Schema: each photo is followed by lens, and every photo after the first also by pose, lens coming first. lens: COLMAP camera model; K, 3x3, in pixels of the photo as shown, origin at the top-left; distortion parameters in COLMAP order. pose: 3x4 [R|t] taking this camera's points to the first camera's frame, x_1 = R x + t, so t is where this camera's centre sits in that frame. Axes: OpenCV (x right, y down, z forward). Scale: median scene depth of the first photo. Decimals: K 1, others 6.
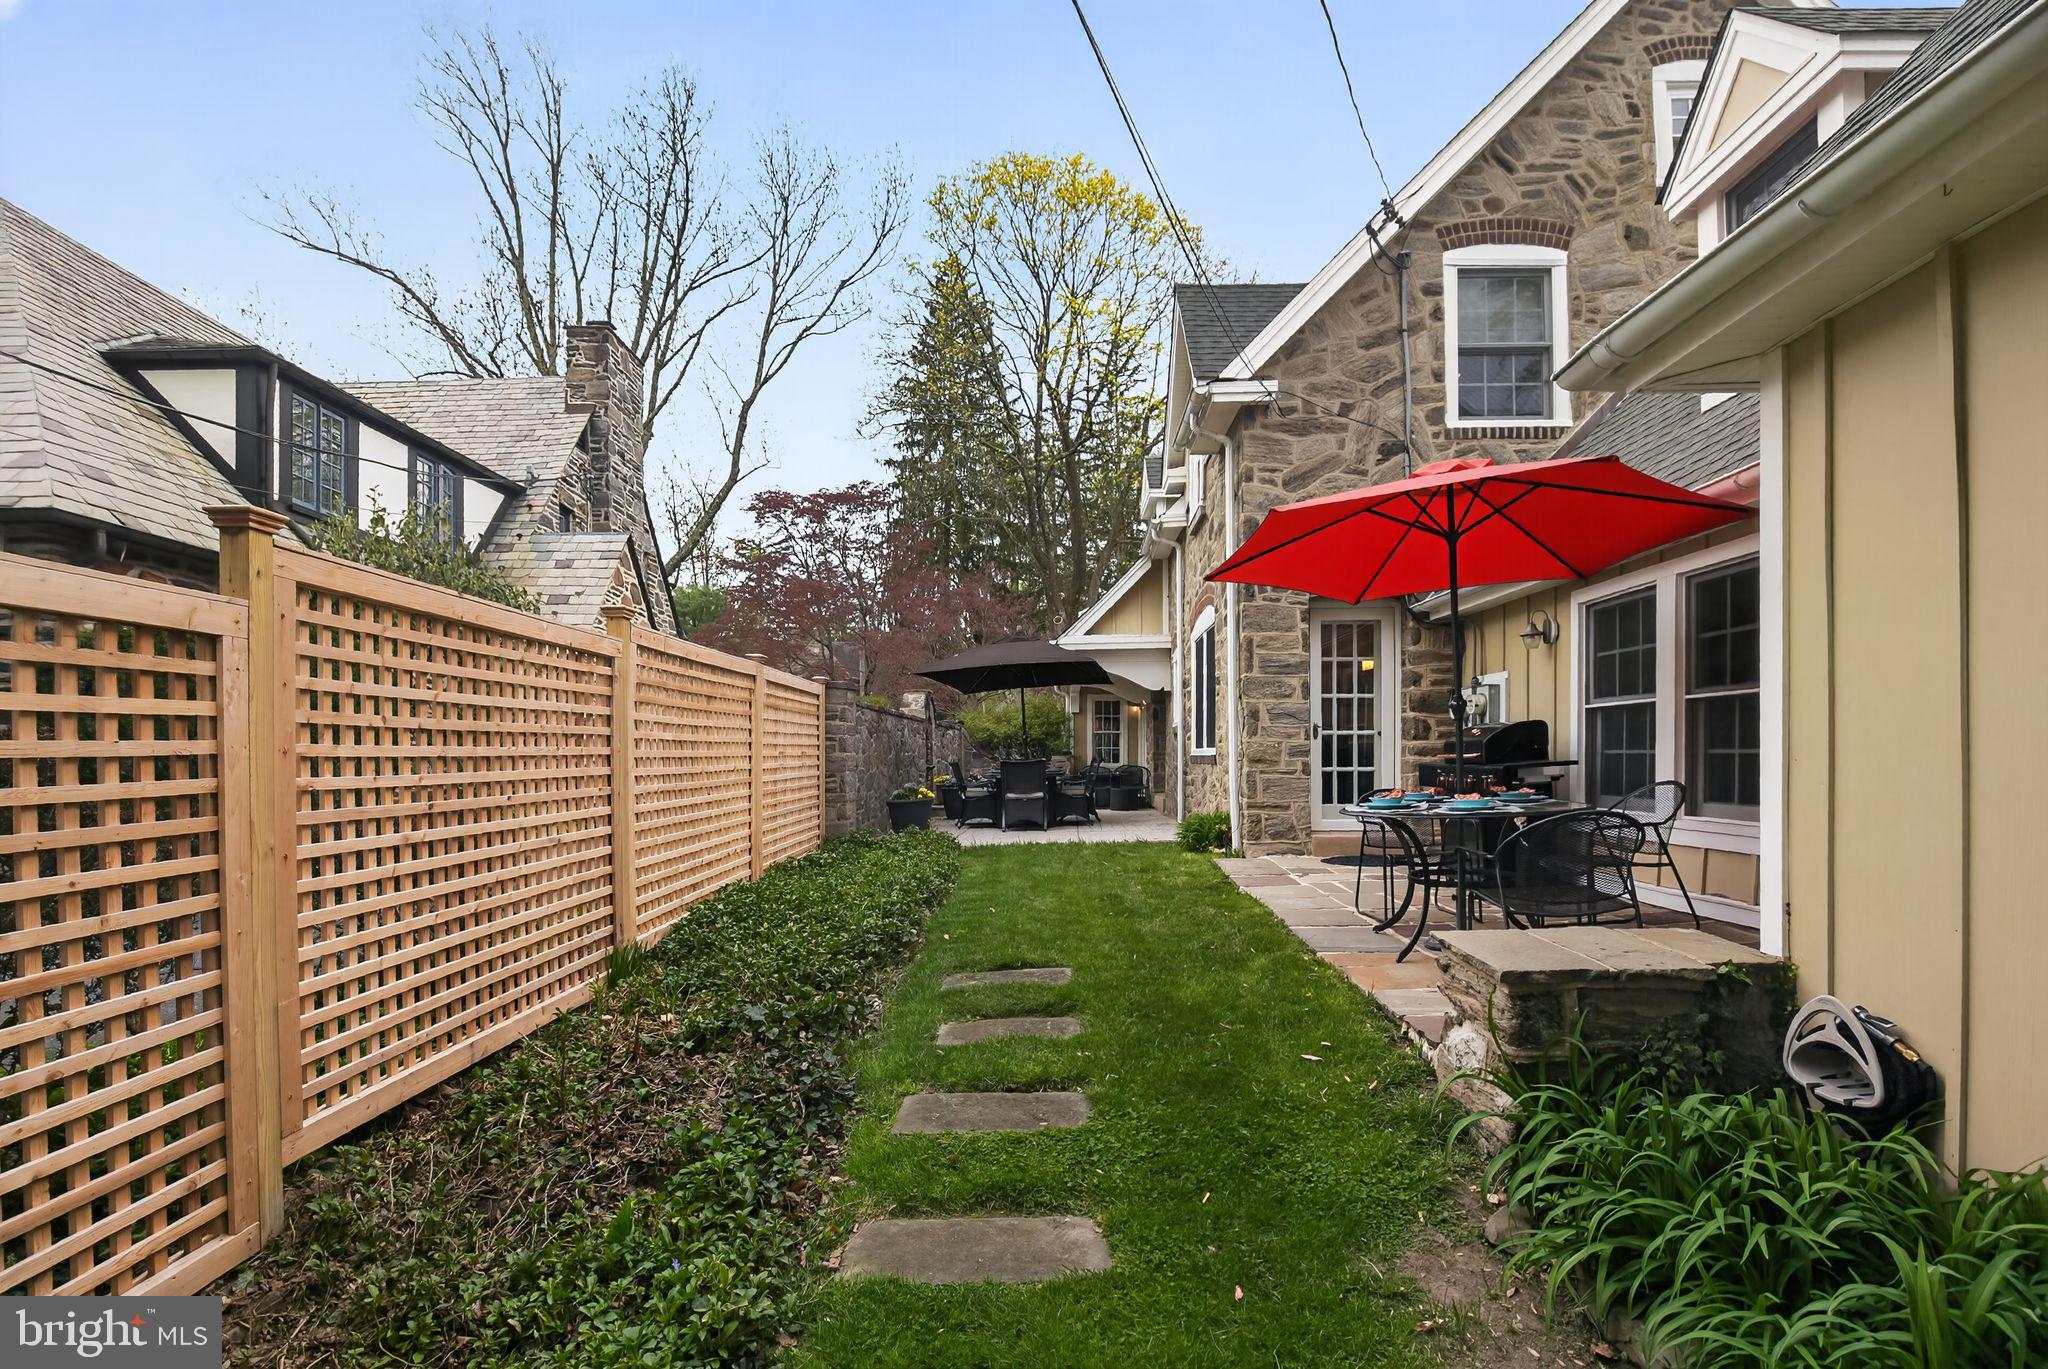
lens RADIAL K [[949.8, 0, 1034.6], [0, 949.8, 672.4], [0, 0, 1]] dist [-0.025107, 0.000900]
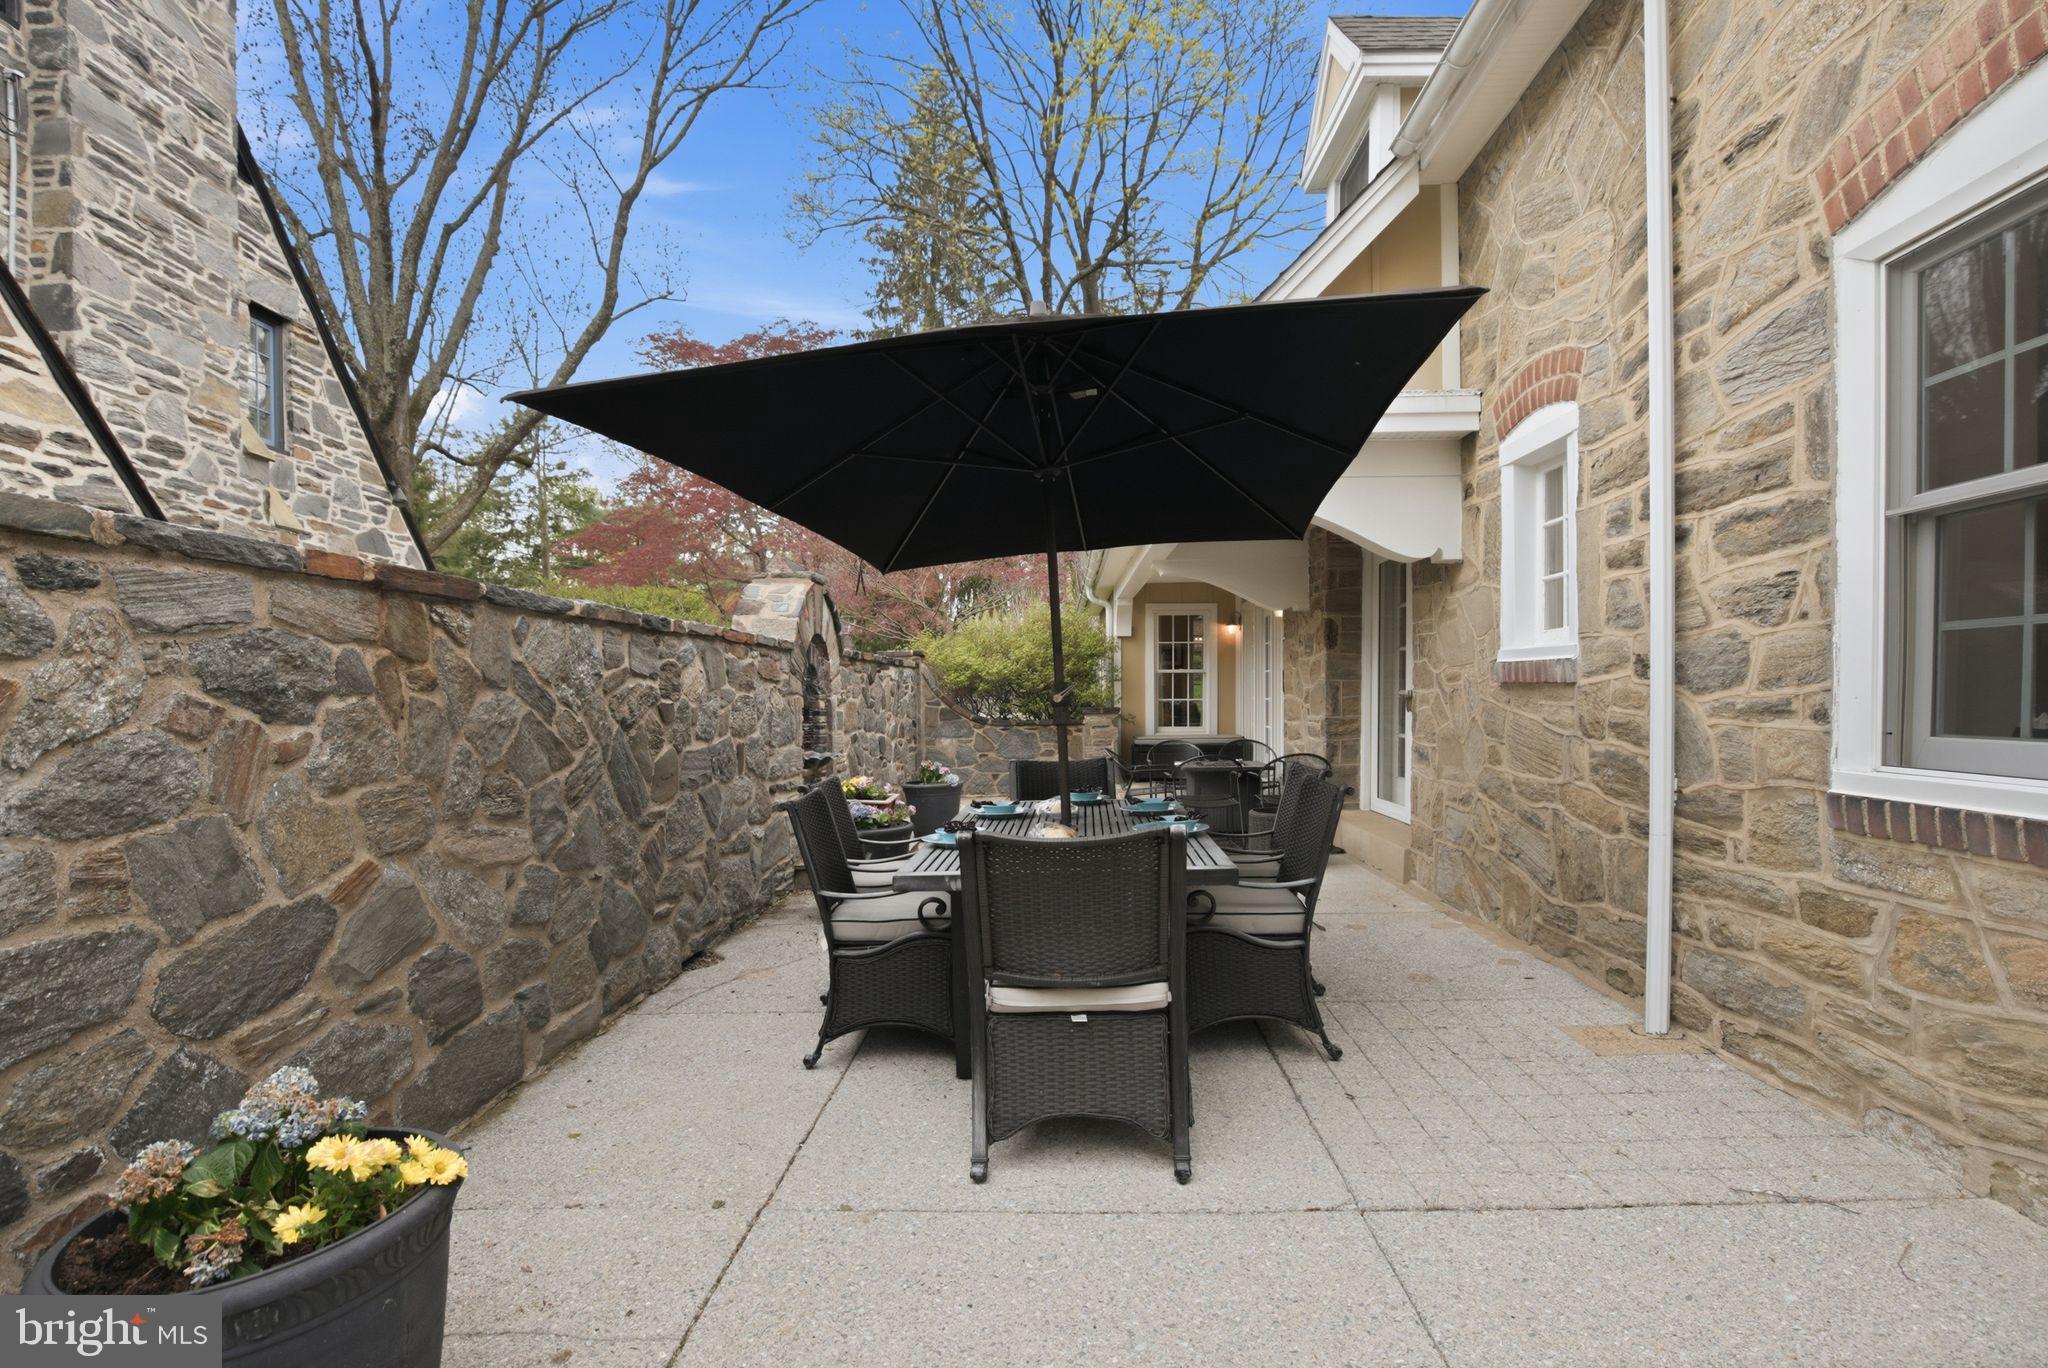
lens RADIAL K [[949.8, 0, 1034.6], [0, 949.8, 671.9], [0, 0, 1]] dist [-0.025107, 0.000900]
pose [[0.999997, 0.000777, 0.002253, -0.010415], [-0.000932, 0.997569, 0.069686, 0.023207], [-0.002193, -0.069688, 0.997566, 0.428291]]
